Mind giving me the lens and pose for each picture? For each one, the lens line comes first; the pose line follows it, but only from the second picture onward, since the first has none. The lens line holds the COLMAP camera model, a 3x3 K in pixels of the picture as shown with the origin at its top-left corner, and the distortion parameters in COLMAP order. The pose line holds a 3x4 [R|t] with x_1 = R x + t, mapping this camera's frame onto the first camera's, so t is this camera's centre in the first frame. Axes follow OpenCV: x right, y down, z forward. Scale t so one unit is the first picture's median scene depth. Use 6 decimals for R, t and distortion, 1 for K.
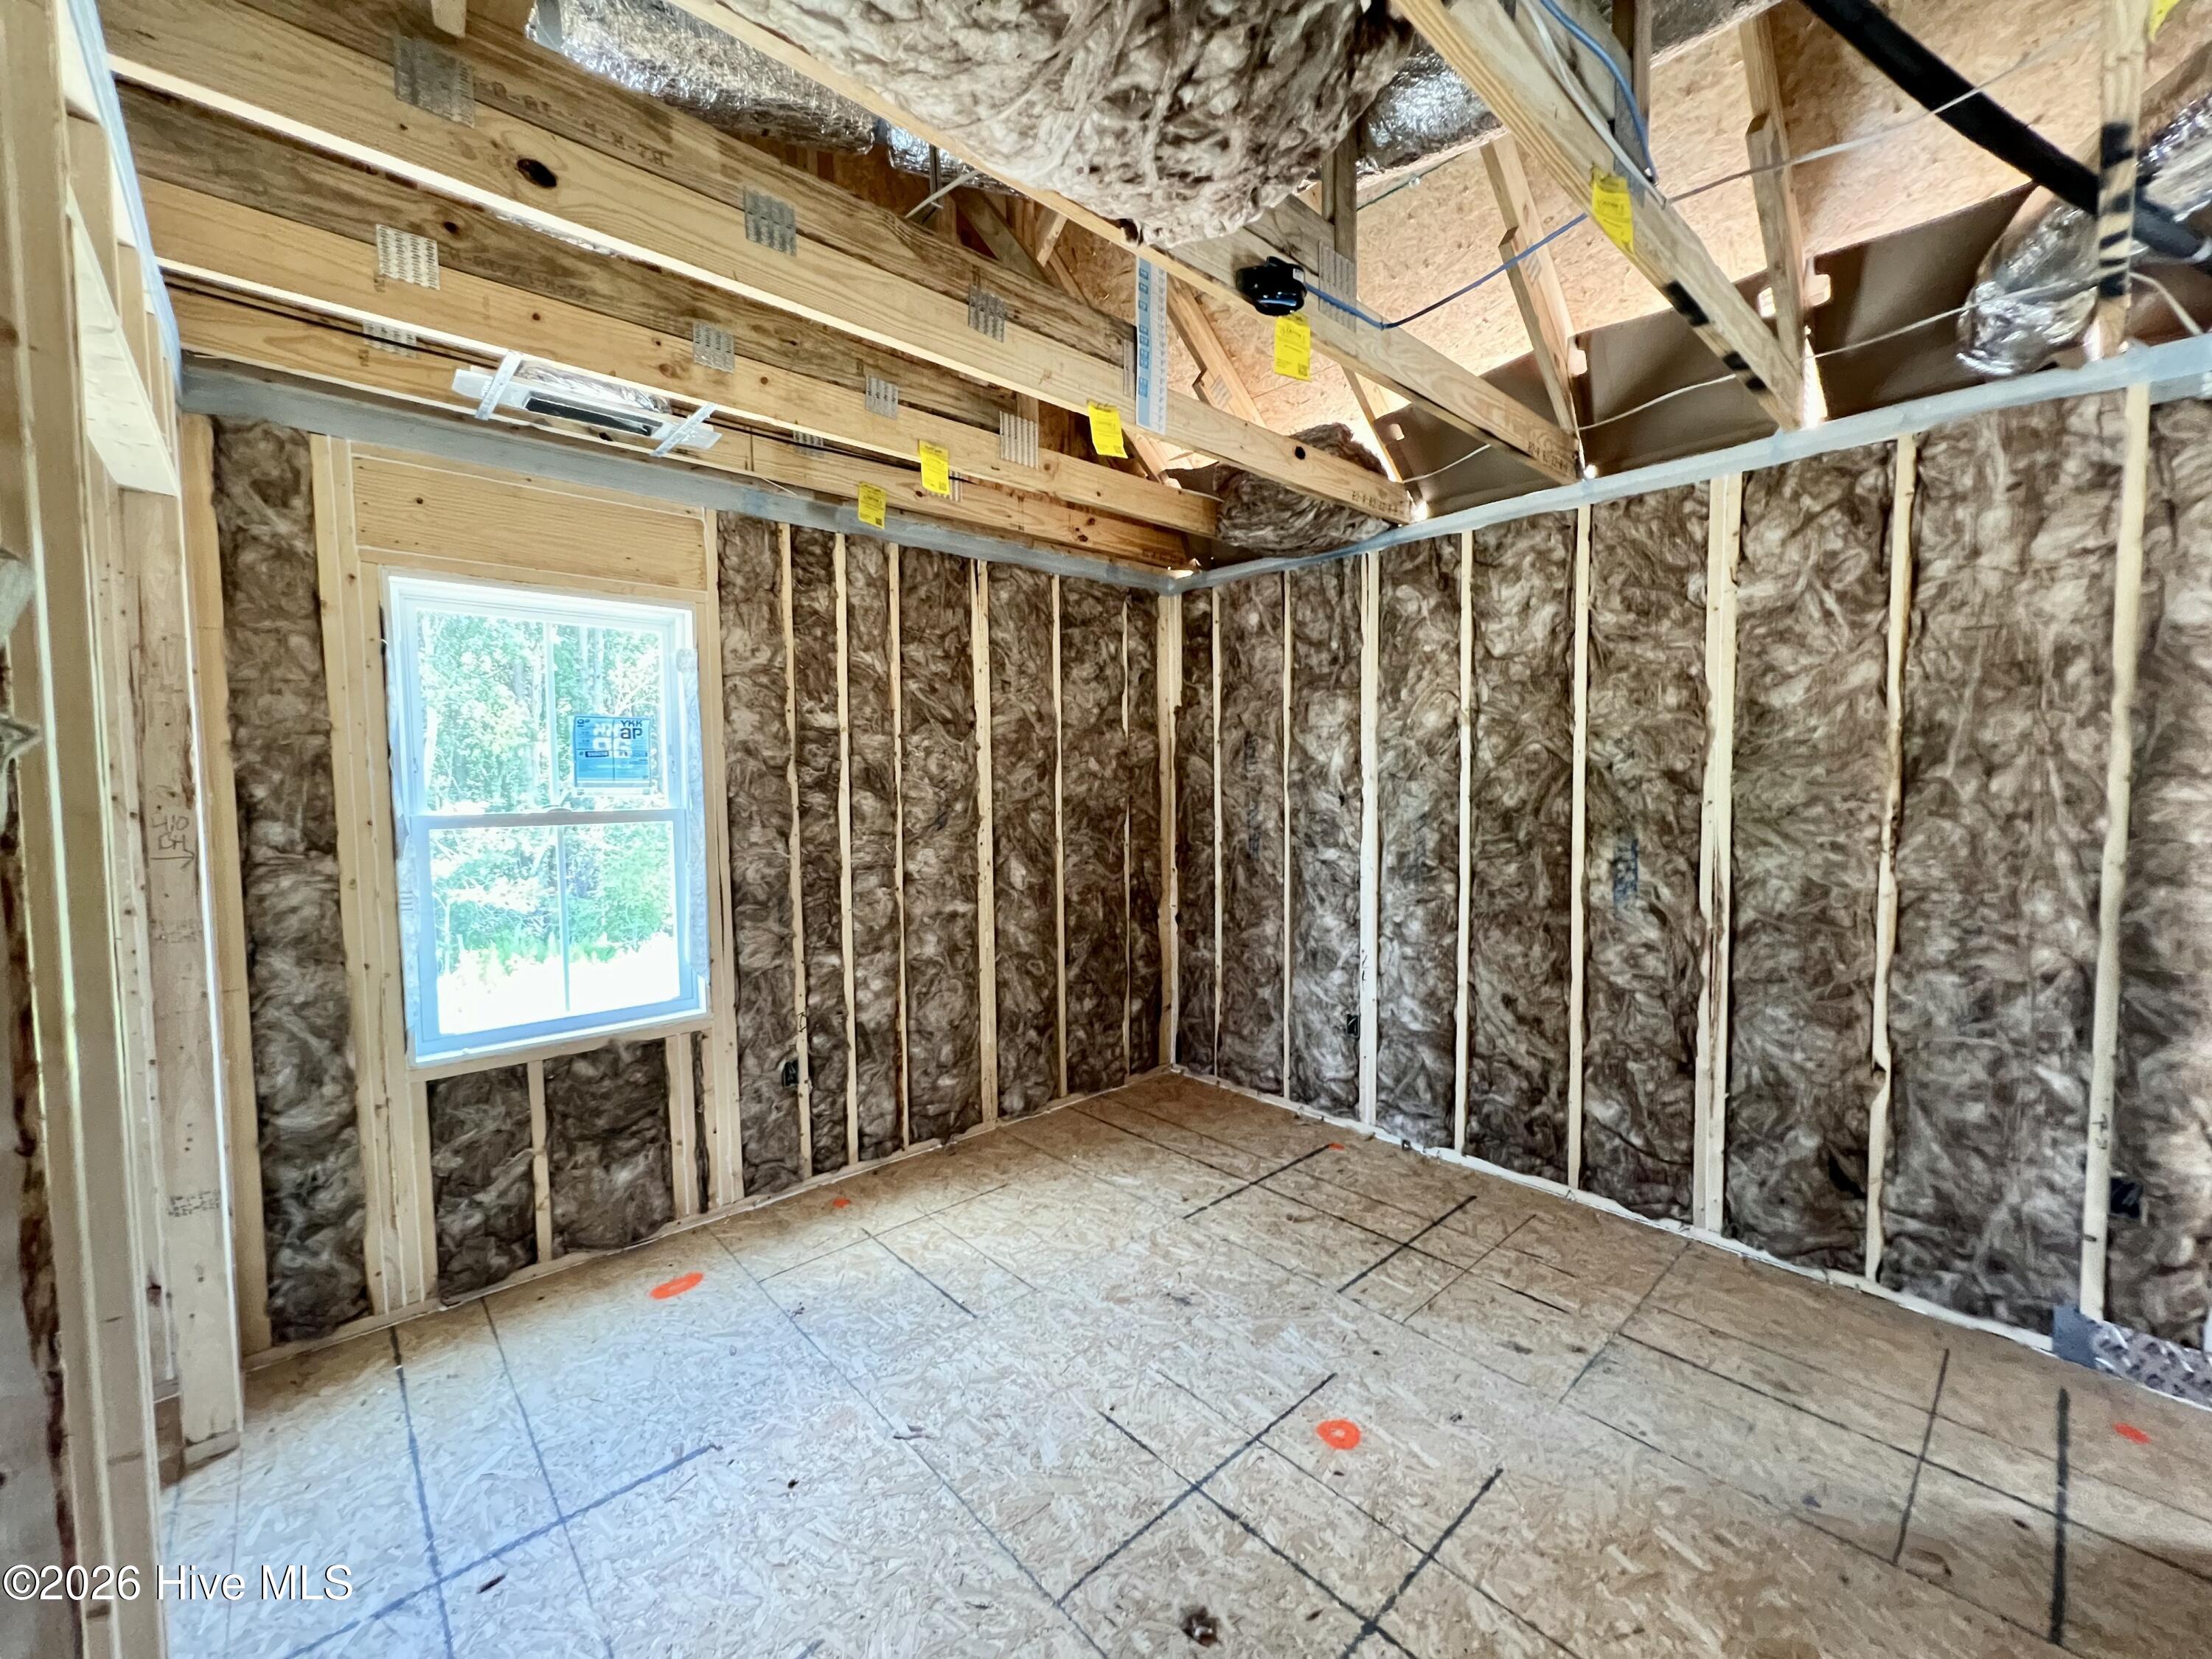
lens RADIAL K [[883.9, 0, 1107.0], [0, 883.9, 830.6], [0, 0, 1]] dist [-0.003384, 0.001350]
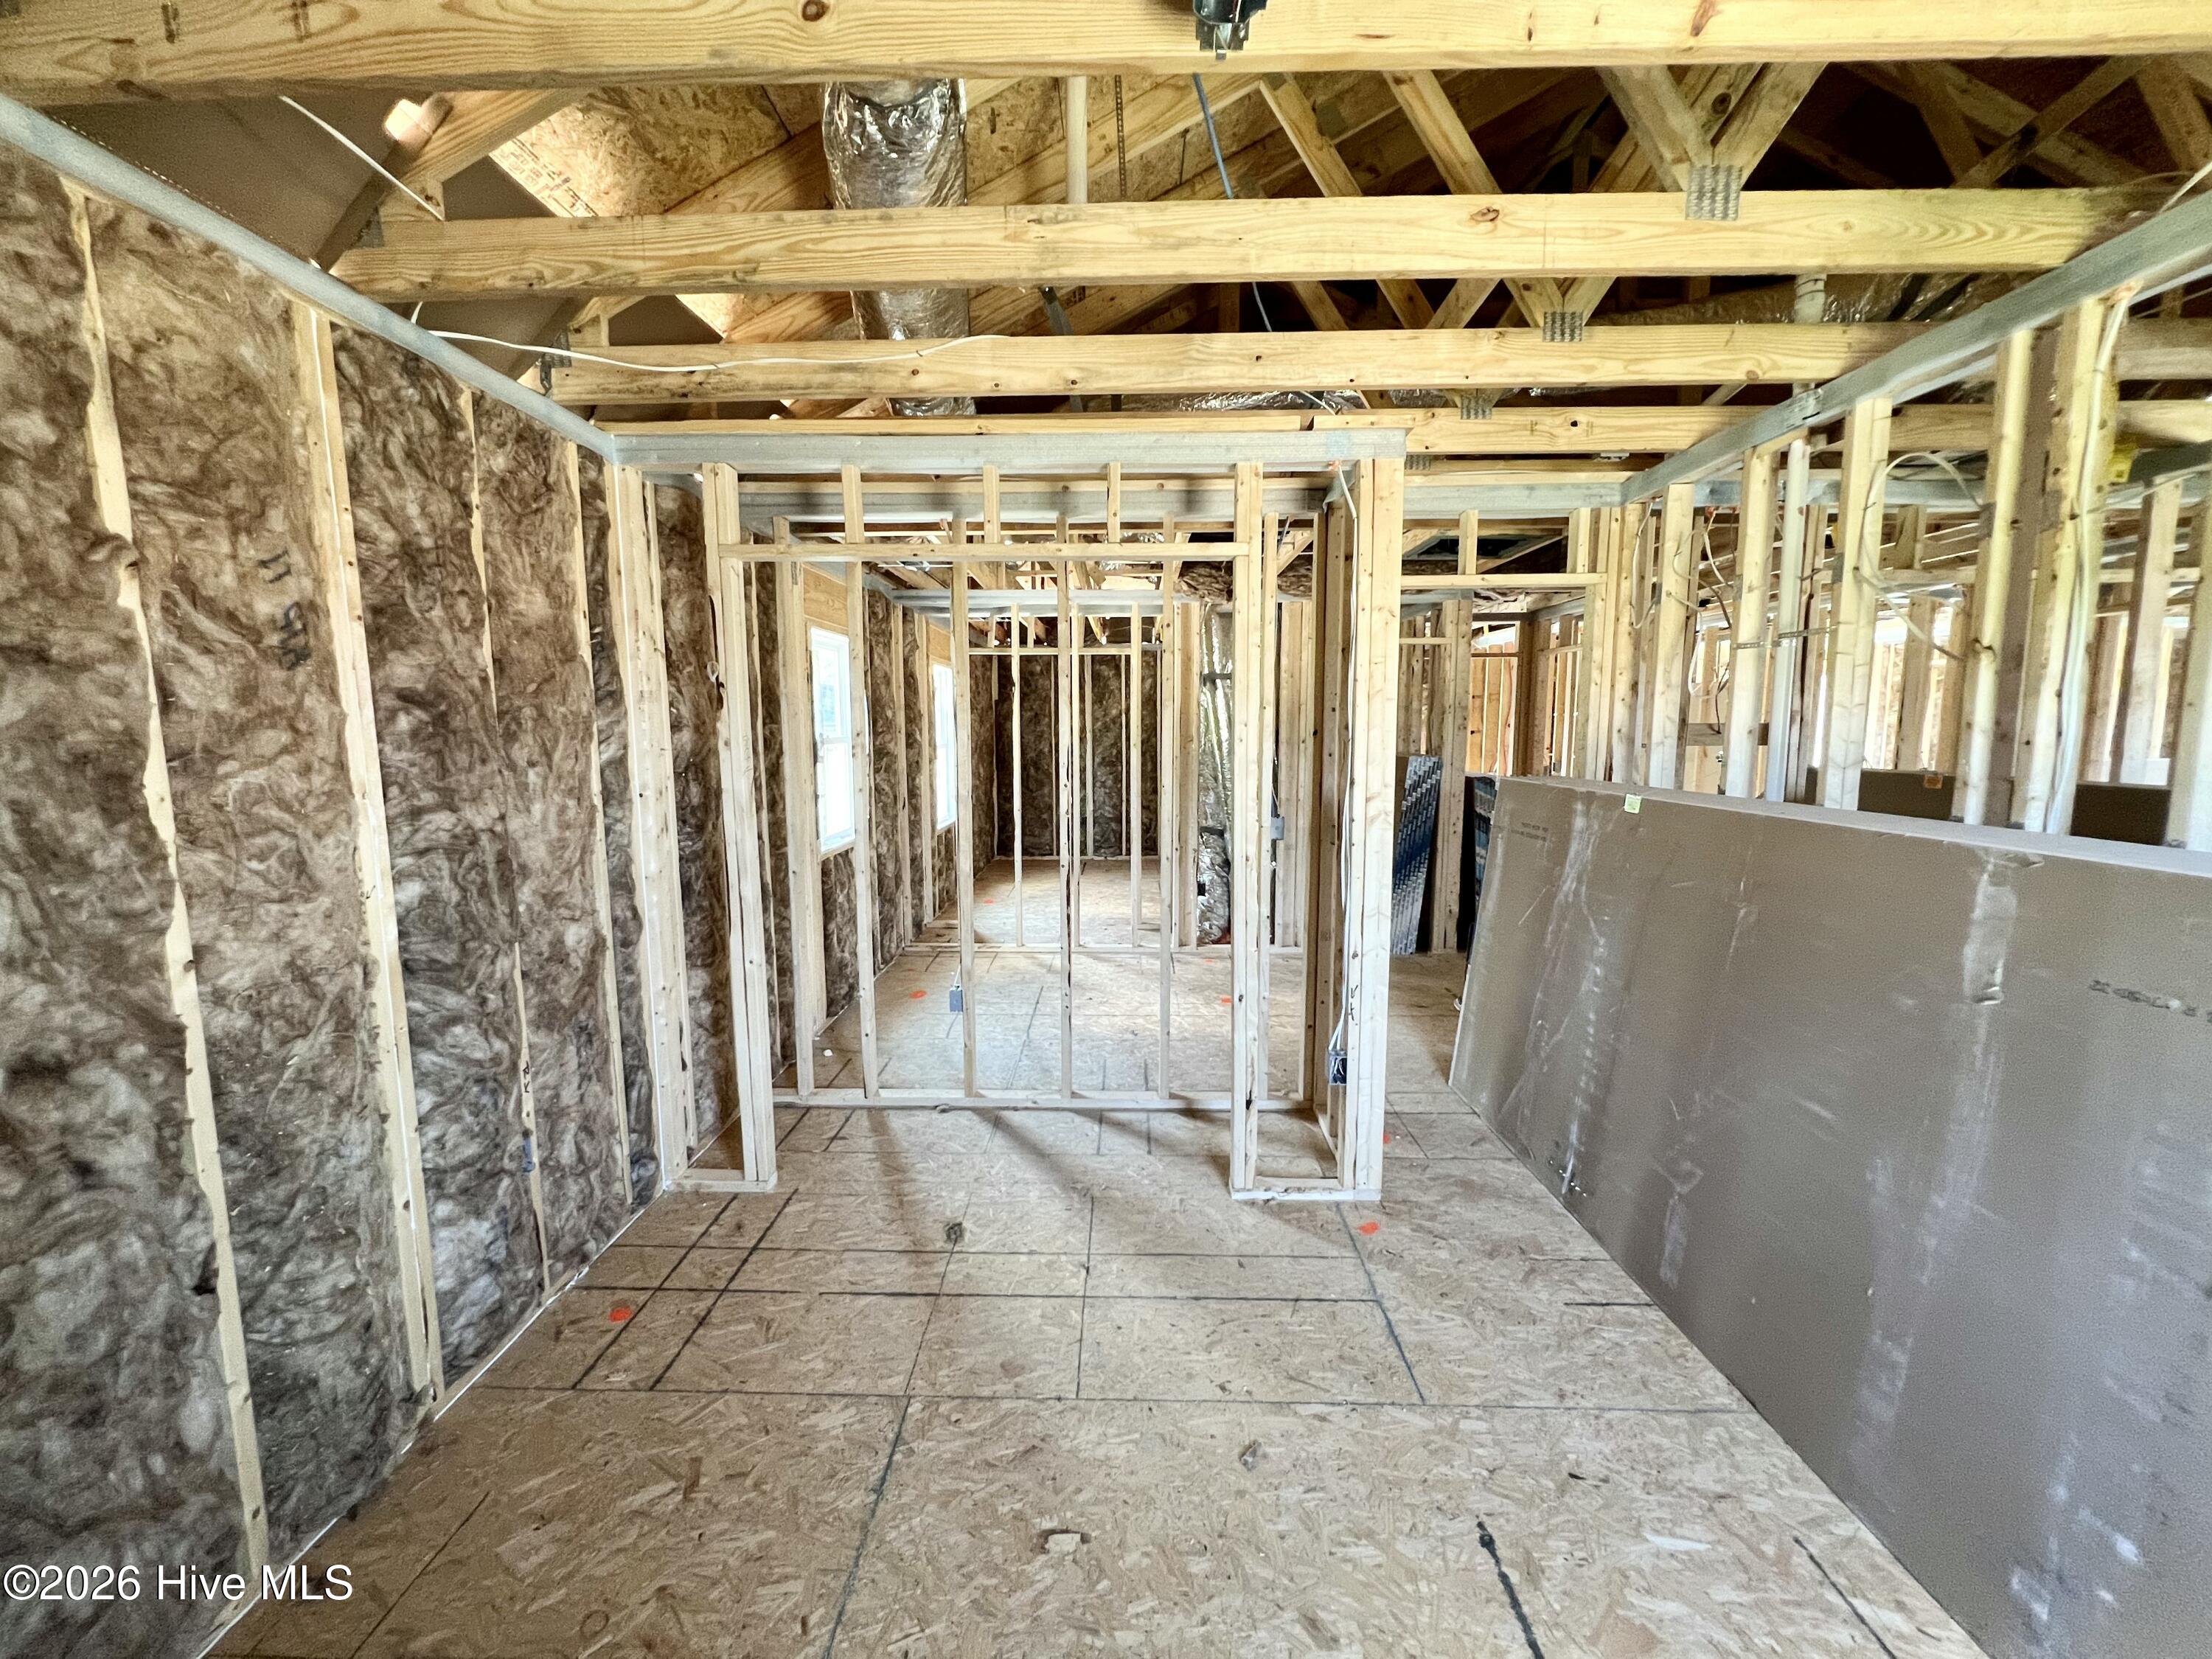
lens RADIAL K [[883.9, 0, 1106.1], [0, 883.9, 829.5], [0, 0, 1]] dist [-0.003384, 0.001350]
pose [[0.695028, -0.082615, 0.714220, -1.625089], [0.040729, 0.996305, 0.075610, 0.039228], [-0.717828, -0.023461, 0.695825, -0.959622]]
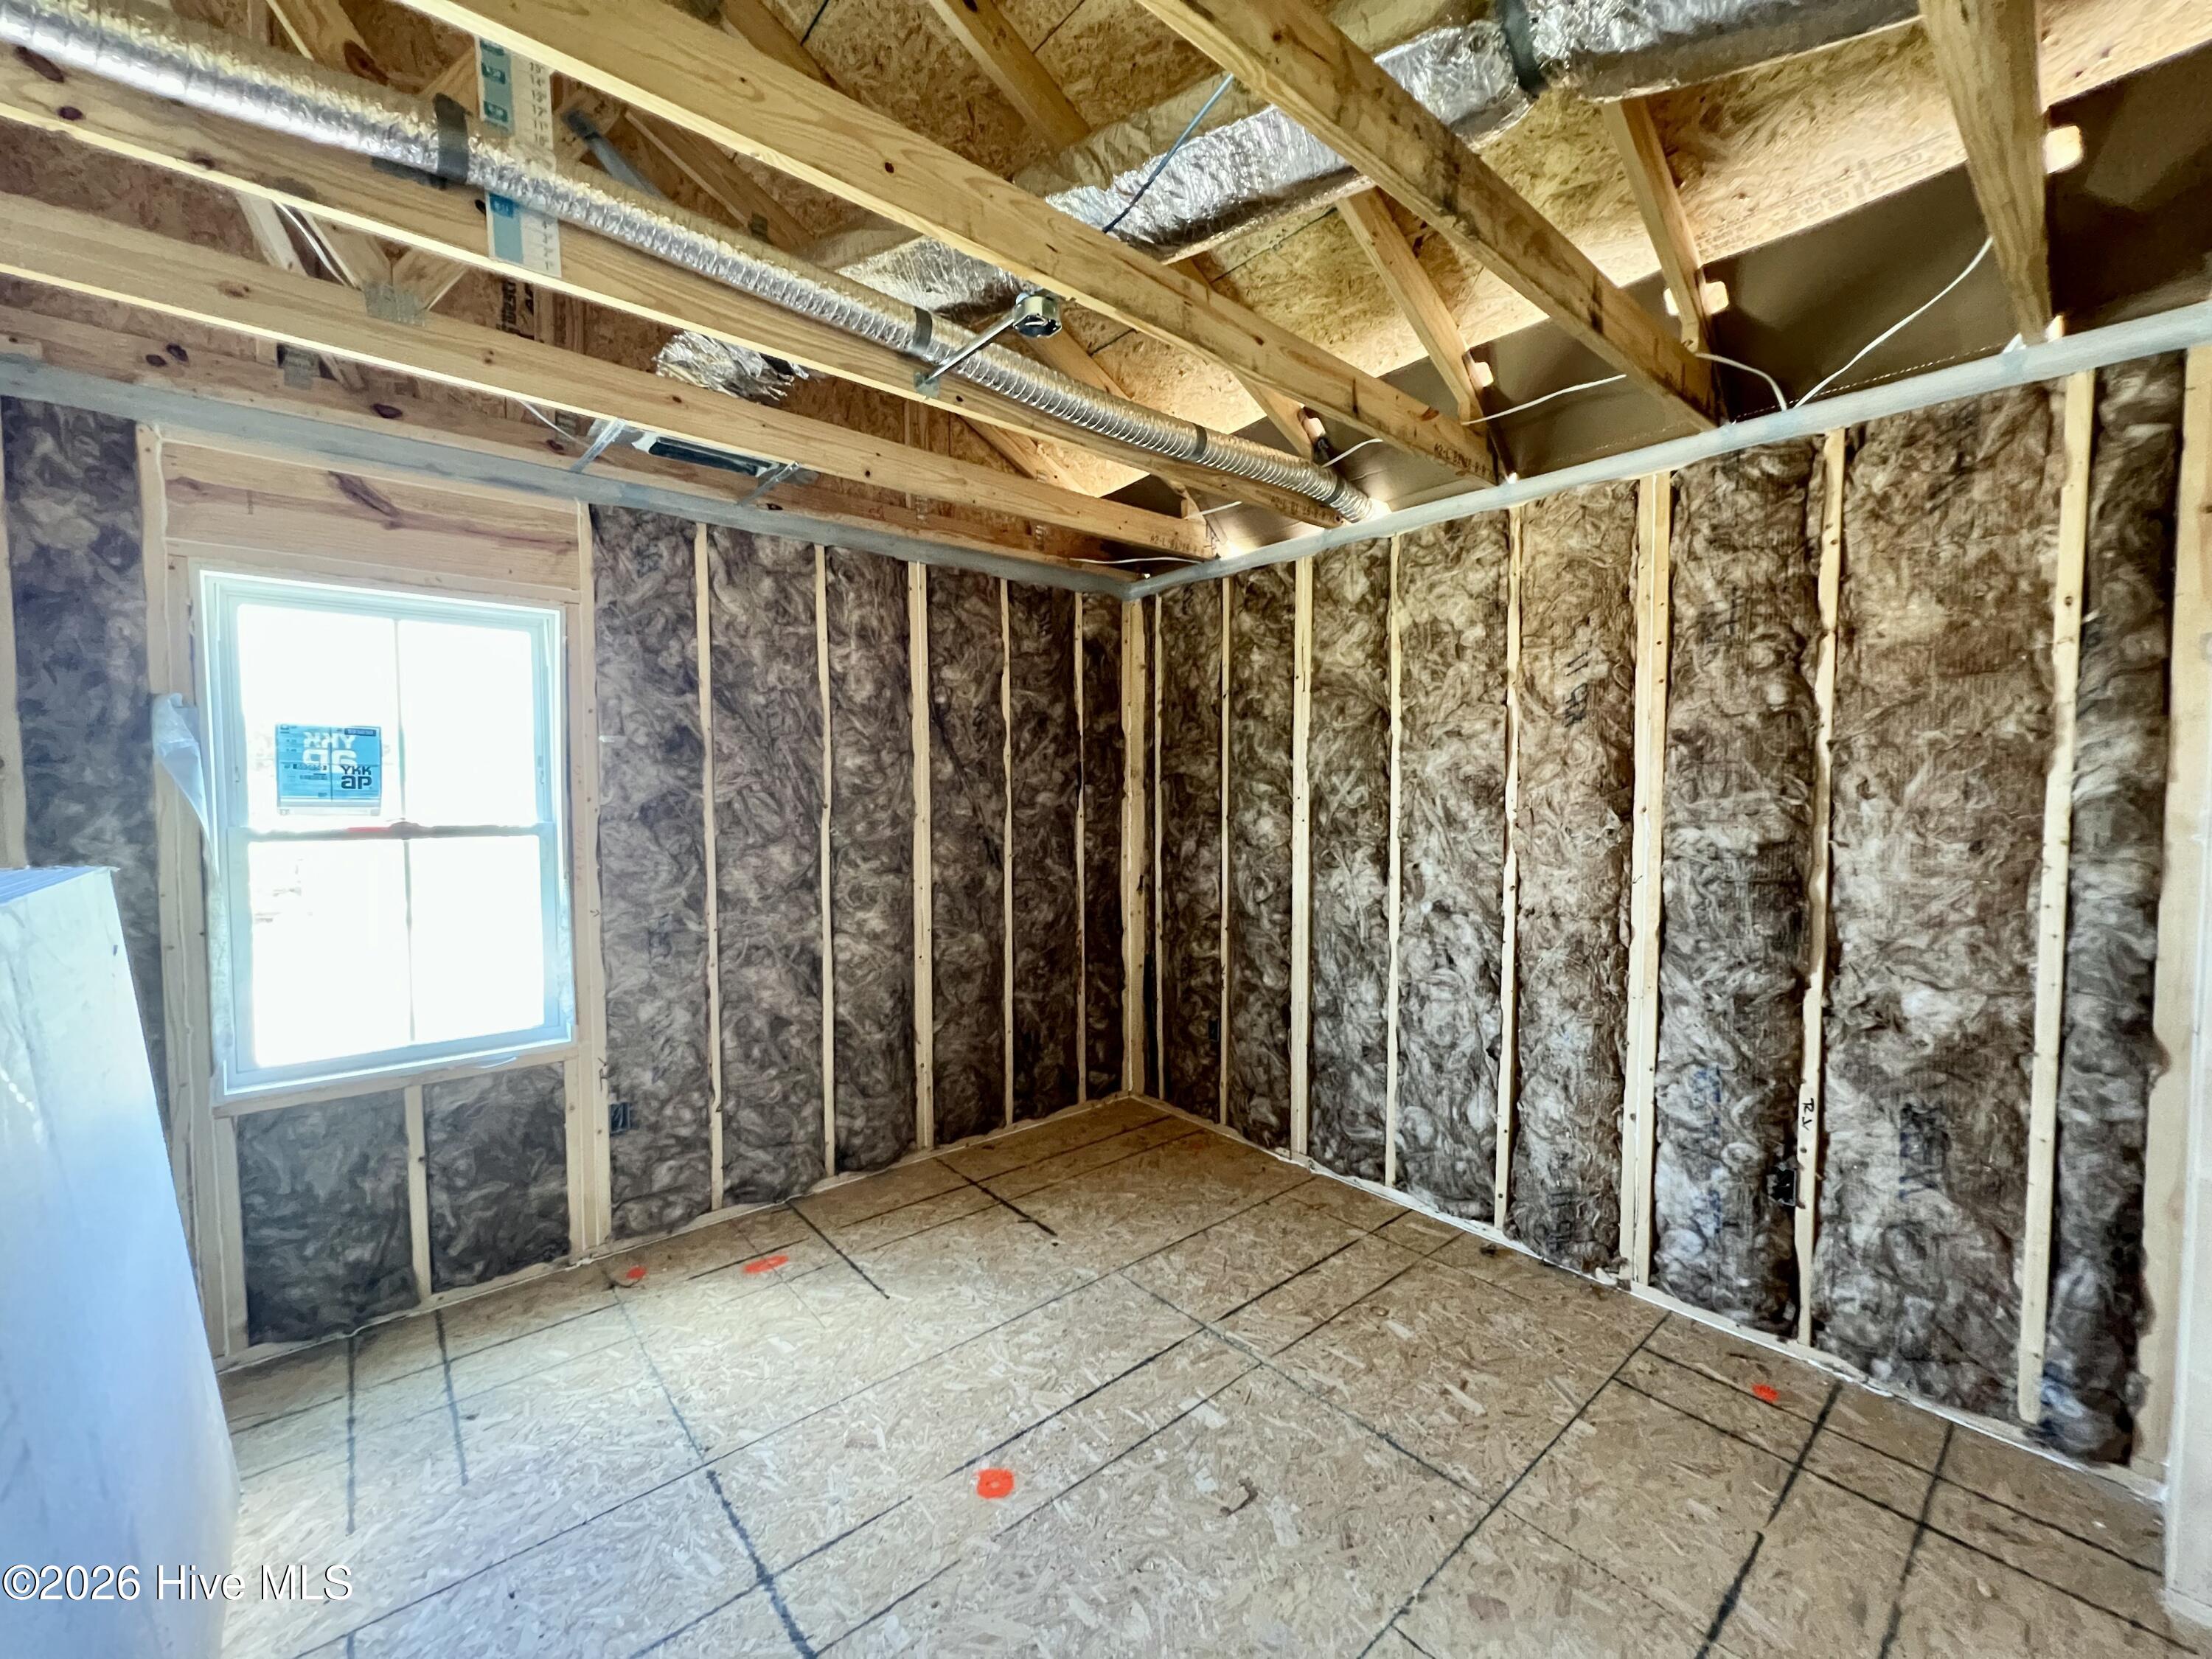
lens RADIAL K [[883.9, 0, 1111.8], [0, 883.9, 829.2], [0, 0, 1]] dist [-0.003384, 0.001350]
pose [[-0.032543, 0.048903, -0.998273, -0.870761], [-0.055570, 0.997169, 0.050660, 0.043868], [0.997924, 0.057122, -0.029734, -0.711690]]
